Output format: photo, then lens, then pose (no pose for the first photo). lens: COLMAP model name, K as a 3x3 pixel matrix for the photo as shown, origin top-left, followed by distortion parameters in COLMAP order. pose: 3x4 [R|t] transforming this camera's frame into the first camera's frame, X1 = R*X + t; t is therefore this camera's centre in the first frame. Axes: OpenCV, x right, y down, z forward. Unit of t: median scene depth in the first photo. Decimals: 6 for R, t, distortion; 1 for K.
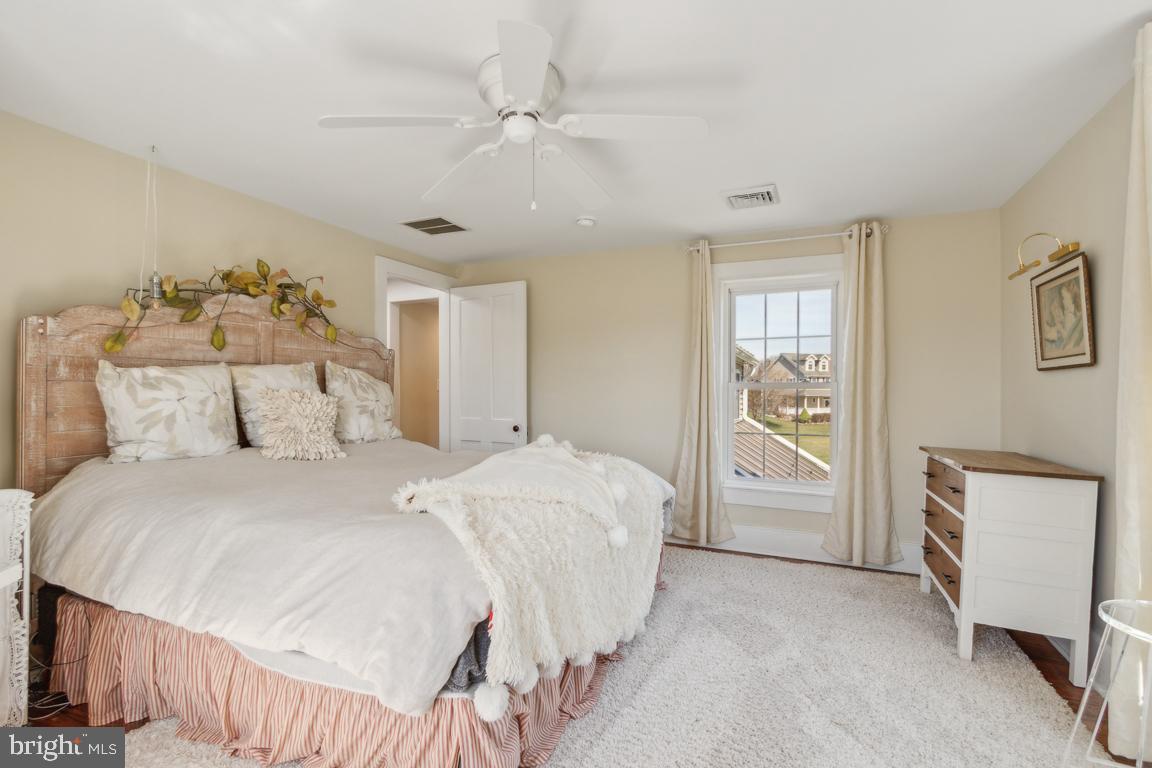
lens RADIAL K [[551.4, 0, 575.3], [0, 551.4, 388.7], [0, 0, 1]] dist [0.001310, 0.000049]
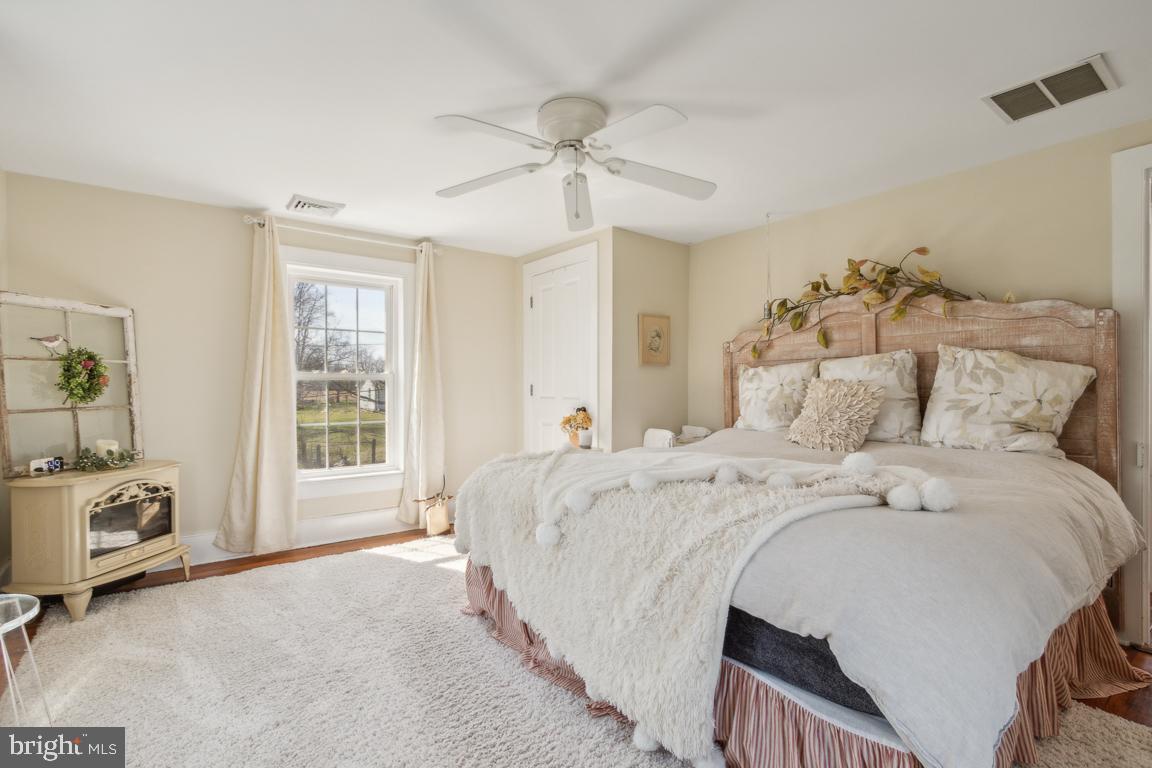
lens RADIAL K [[551.4, 0, 576.8], [0, 551.4, 384.7], [0, 0, 1]] dist [0.001310, 0.000049]
pose [[-0.487258, -0.008177, -0.873220, 0.629170], [0.007353, 0.999882, -0.013466, 0.020175], [0.873227, -0.012982, -0.487140, 1.086898]]
